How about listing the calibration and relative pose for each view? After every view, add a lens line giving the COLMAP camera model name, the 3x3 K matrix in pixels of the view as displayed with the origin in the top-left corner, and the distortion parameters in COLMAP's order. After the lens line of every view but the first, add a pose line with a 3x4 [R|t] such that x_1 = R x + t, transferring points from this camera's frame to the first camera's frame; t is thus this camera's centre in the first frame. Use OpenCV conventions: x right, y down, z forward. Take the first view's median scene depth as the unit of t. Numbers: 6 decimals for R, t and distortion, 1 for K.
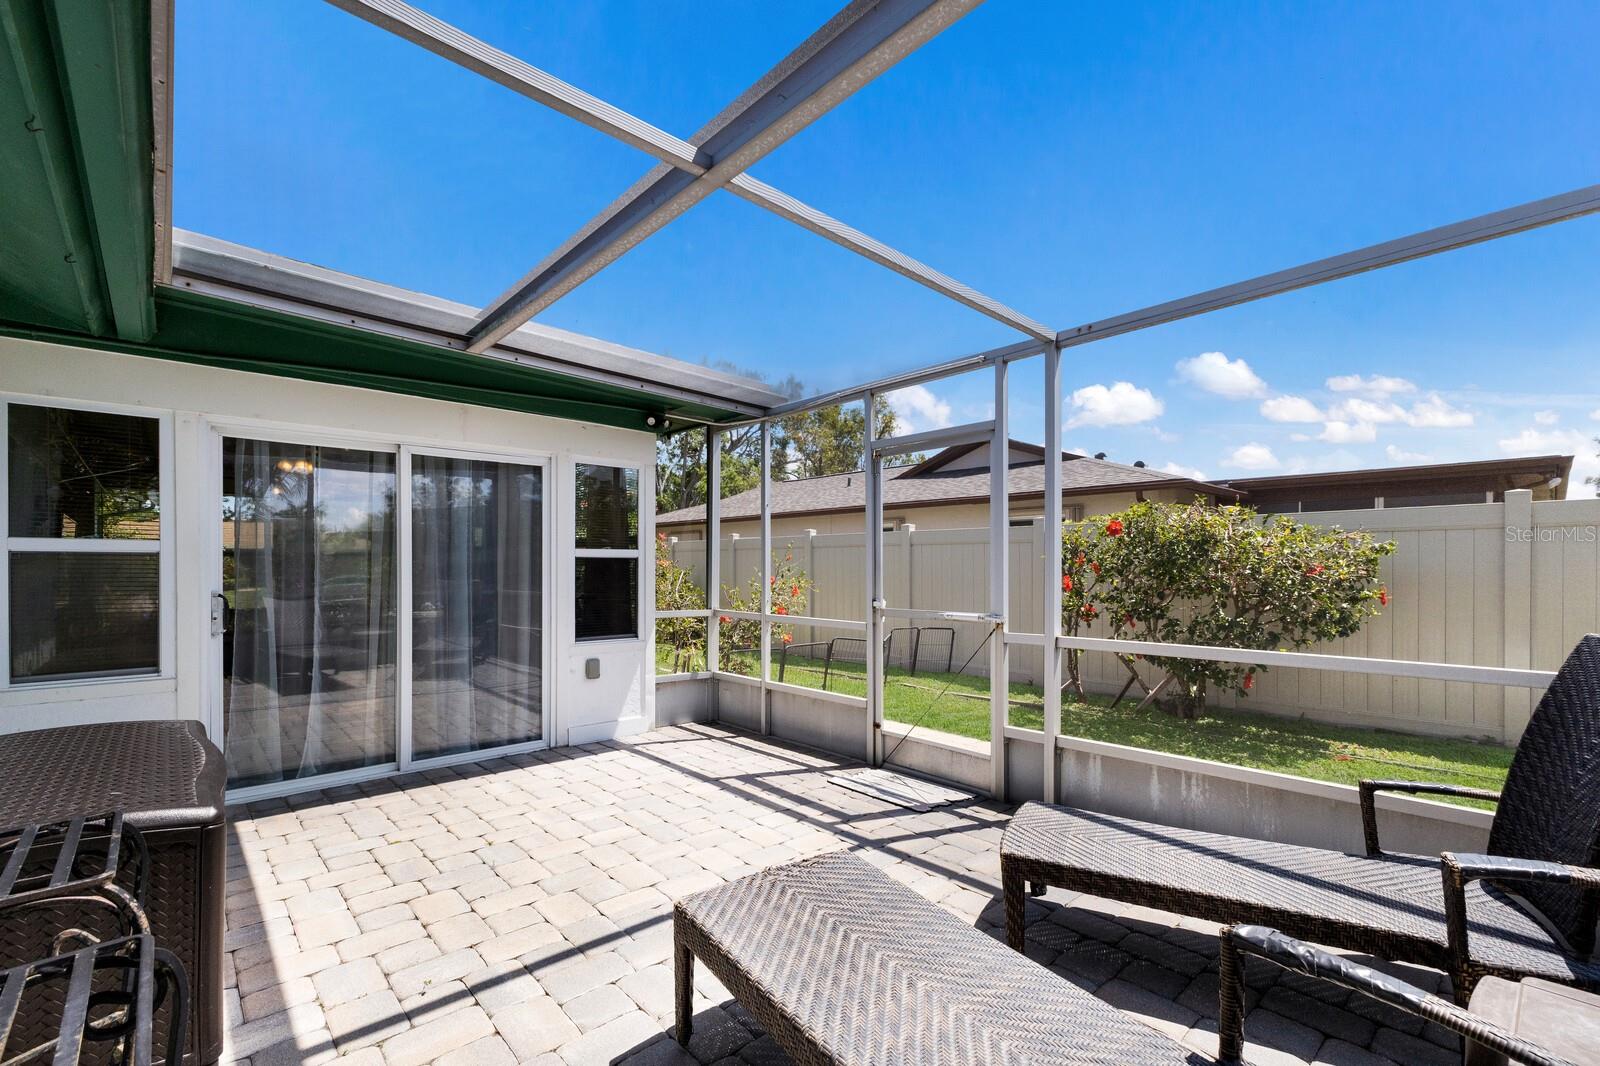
lens RADIAL K [[684.6, 0, 798.3], [0, 684.6, 531.5], [0, 0, 1]] dist [0.013737, -0.000169]
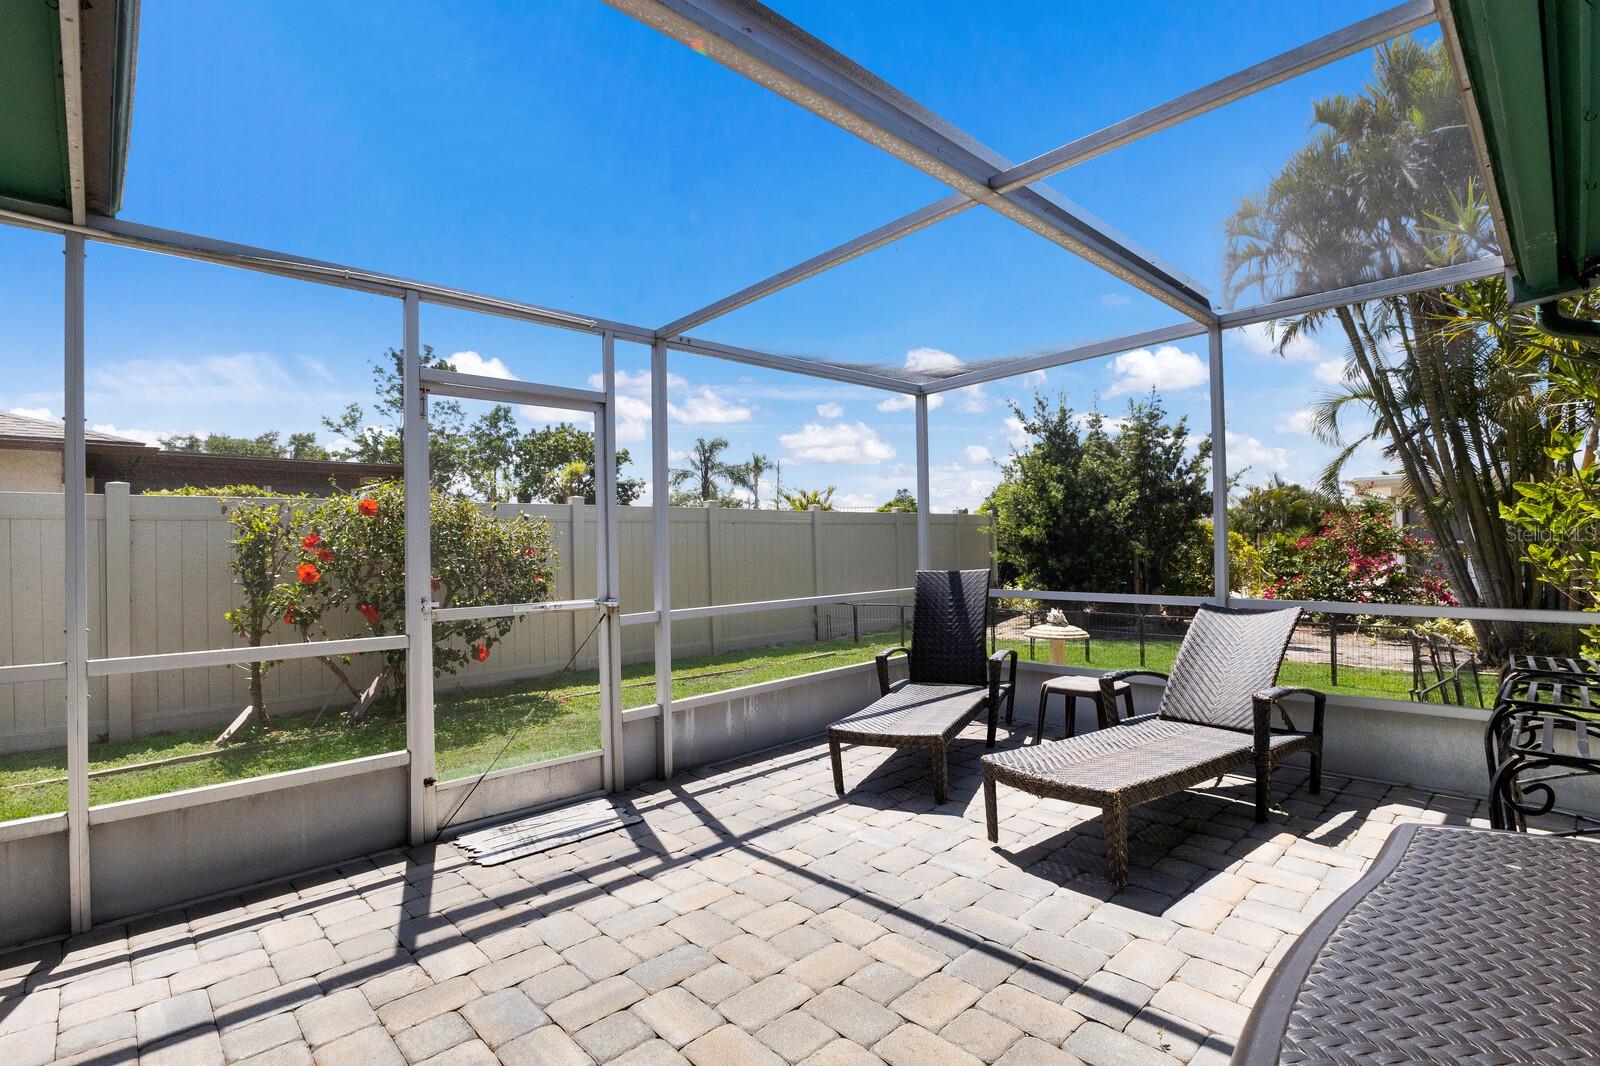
lens RADIAL K [[734.1, 0, 800.0], [0, 734.1, 533.0], [0, 0, 1]] dist [-0.010633, -0.000151]
pose [[-0.004544, 0.014960, 0.999878, -0.770702], [-0.040347, 0.999071, -0.015131, 0.034186], [-0.999175, -0.040411, -0.003937, 0.785975]]
